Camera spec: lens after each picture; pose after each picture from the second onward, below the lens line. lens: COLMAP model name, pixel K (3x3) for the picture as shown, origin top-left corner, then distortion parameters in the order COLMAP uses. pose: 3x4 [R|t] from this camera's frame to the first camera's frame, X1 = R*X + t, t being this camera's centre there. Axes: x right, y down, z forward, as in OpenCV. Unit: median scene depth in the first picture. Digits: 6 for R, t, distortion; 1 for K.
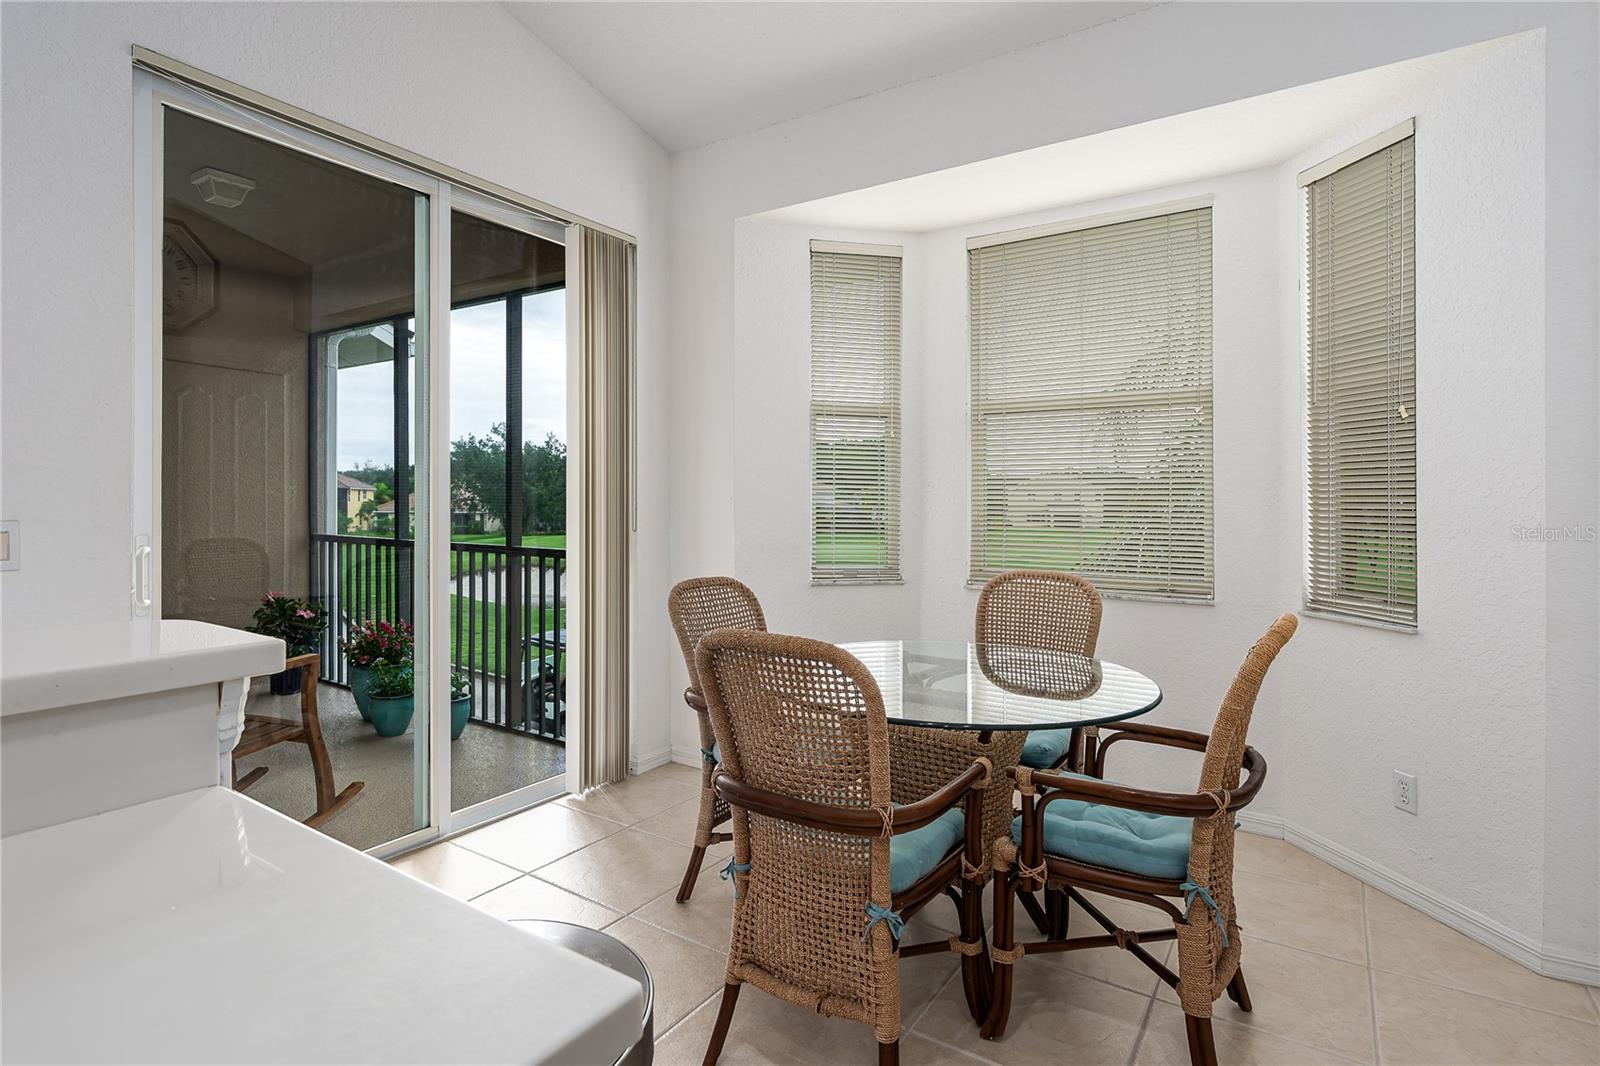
lens RADIAL K [[806.5, 0, 801.5], [0, 806.5, 509.4], [0, 0, 1]] dist [-0.002172, -0.000142]
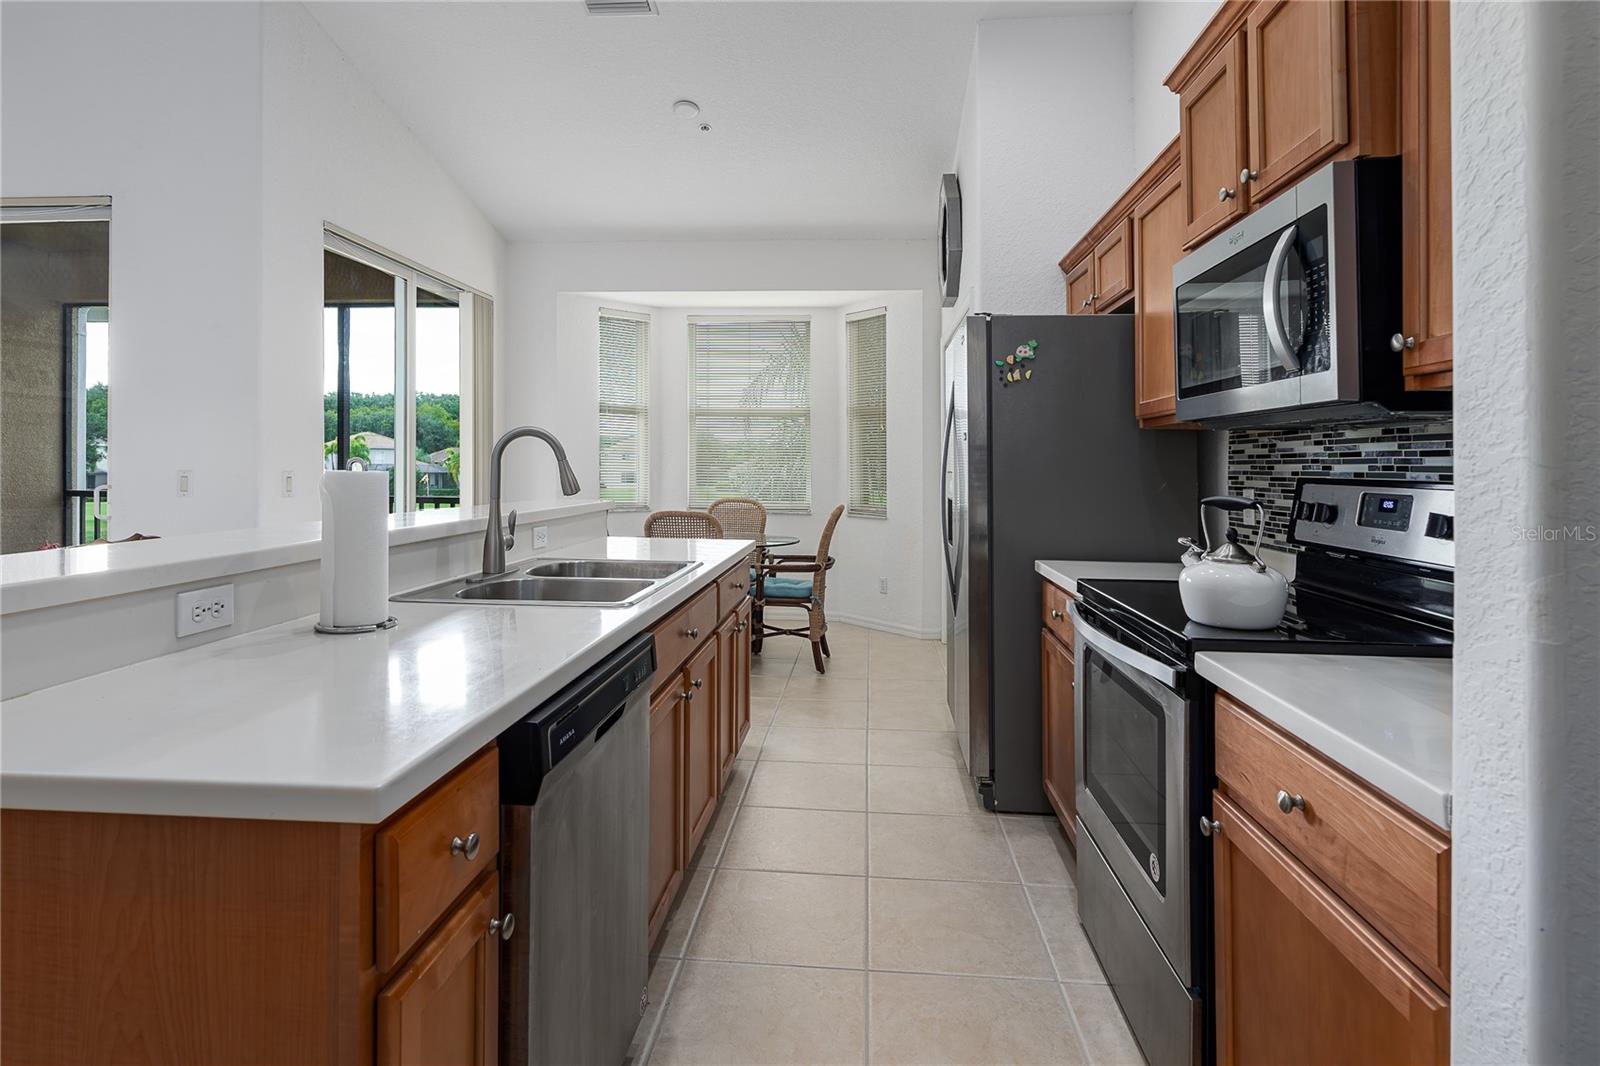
lens RADIAL K [[849.5, 0, 802.9], [0, 849.5, 461.6], [0, 0, 1]] dist [-0.001658, 0.000081]
pose [[0.875761, 0.006495, 0.482702, -0.371995], [-0.000986, 0.999931, -0.011665, 0.007160], [-0.482745, 0.009740, 0.875707, -0.600728]]
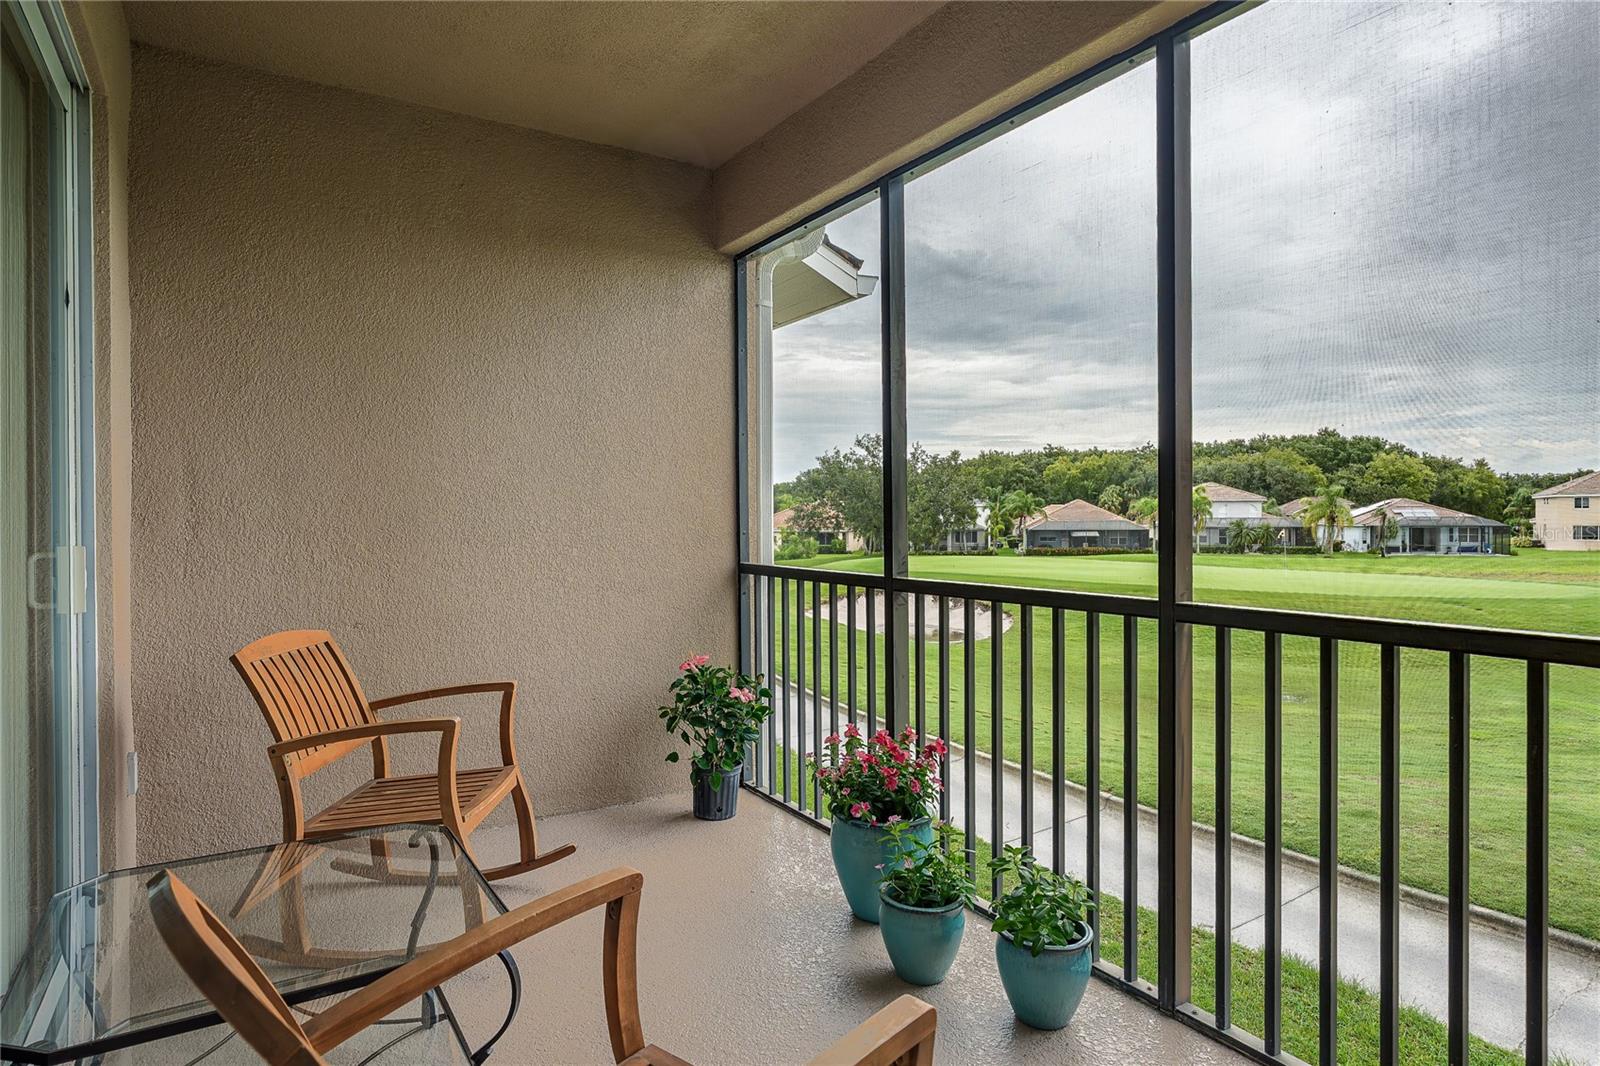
lens RADIAL K [[859.0, 0, 800.0], [0, 859.0, 533.0], [0, 0, 1]] dist [0.001193, 0.000116]
pose [[0.915730, -0.004741, -0.401767, -0.359215], [0.007520, 0.999957, 0.005339, 0.003518], [0.401724, -0.007910, 0.915727, 0.483494]]
